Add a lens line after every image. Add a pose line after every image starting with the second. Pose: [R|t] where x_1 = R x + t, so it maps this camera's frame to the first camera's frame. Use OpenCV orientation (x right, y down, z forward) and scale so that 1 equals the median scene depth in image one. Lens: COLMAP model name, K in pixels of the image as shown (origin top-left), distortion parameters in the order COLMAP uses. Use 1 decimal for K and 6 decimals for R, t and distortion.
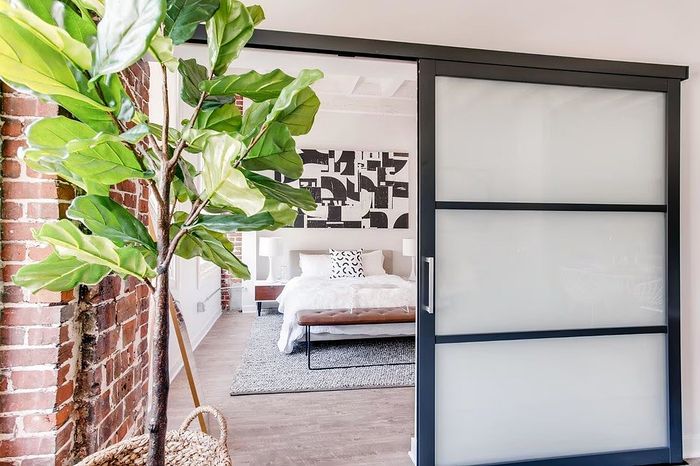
lens RADIAL K [[354.7, 0, 348.4], [0, 354.7, 238.7], [0, 0, 1]] dist [-0.000667, 0.001271]
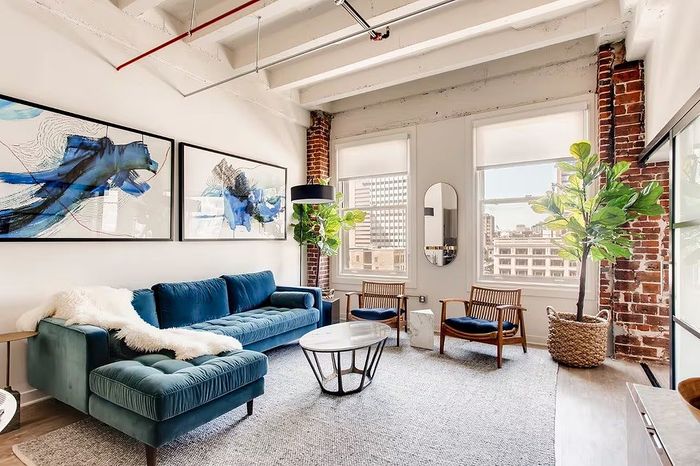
lens RADIAL K [[354.7, 0, 348.4], [0, 354.7, 238.7], [0, 0, 1]] dist [-0.000667, 0.001271]
pose [[-0.640889, -0.004307, -0.767621, 2.452716], [-0.000153, 0.999985, -0.005483, -0.035243], [0.767633, -0.003396, -0.640880, 1.026113]]
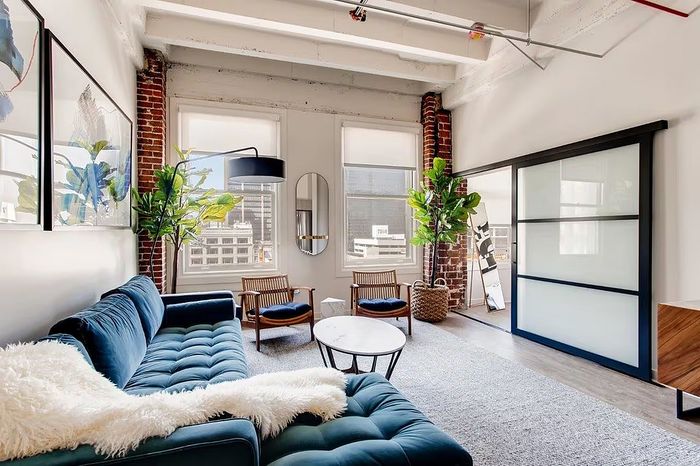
lens RADIAL K [[351.0, 0, 350.0], [0, 351.0, 233.0], [0, 0, 1]] dist [-0.002962, 0.000282]
pose [[0.178396, 0.006372, -0.983938, 2.696914], [0.001191, 0.999977, 0.006692, -0.032505], [0.983958, -0.002366, 0.178385, -0.637167]]
